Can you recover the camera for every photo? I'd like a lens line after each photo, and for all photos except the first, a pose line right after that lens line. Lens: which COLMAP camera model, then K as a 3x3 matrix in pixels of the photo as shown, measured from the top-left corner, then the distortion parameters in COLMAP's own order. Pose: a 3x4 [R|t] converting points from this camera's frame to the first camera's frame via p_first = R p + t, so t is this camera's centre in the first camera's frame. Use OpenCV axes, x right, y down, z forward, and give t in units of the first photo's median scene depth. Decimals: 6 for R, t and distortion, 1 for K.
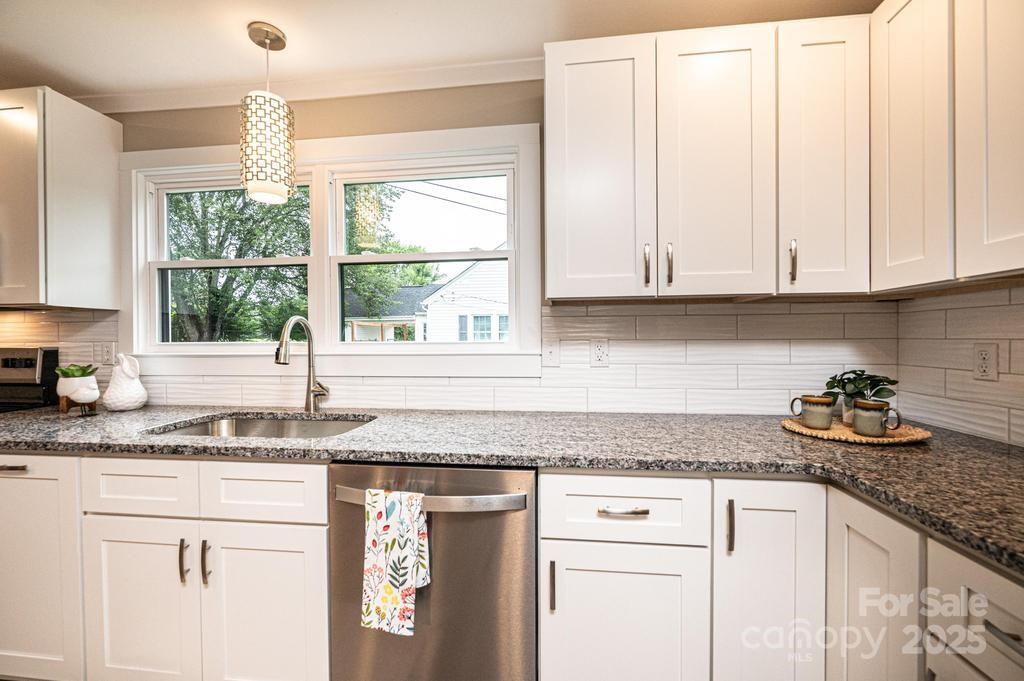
lens RADIAL K [[406.7, 0, 515.6], [0, 406.7, 344.9], [0, 0, 1]] dist [-0.000895, -0.000504]
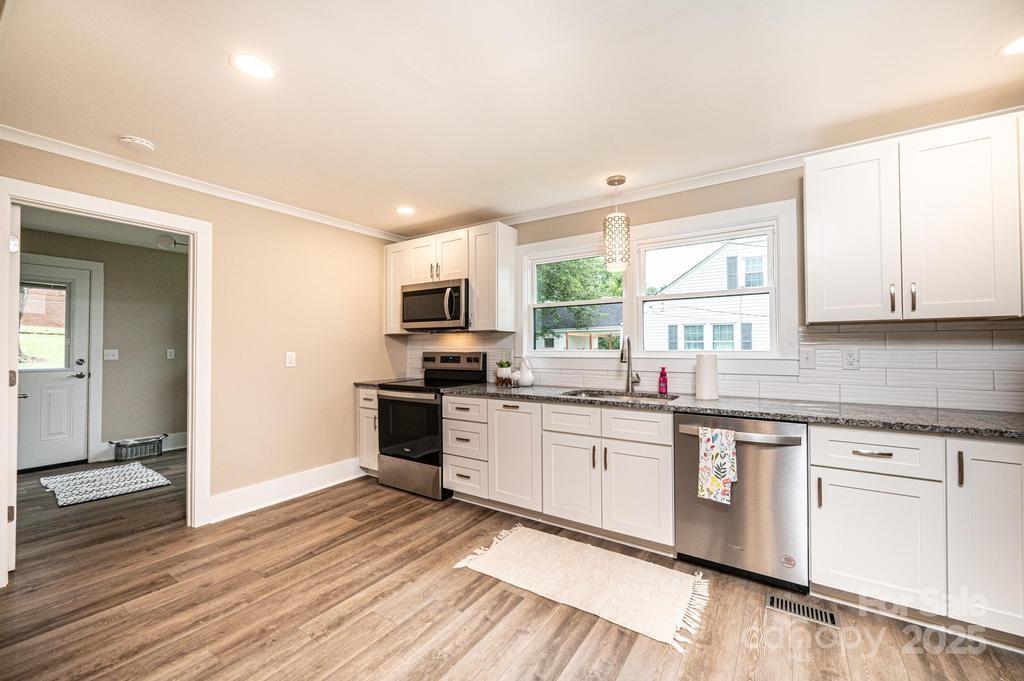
lens RADIAL K [[406.7, 0, 512.7], [0, 406.7, 342.9], [0, 0, 1]] dist [-0.000895, -0.000504]
pose [[0.887995, -0.002206, -0.459849, -0.250364], [-0.010800, 0.999613, -0.025650, 0.017096], [0.459727, 0.027744, 0.887627, -1.054148]]
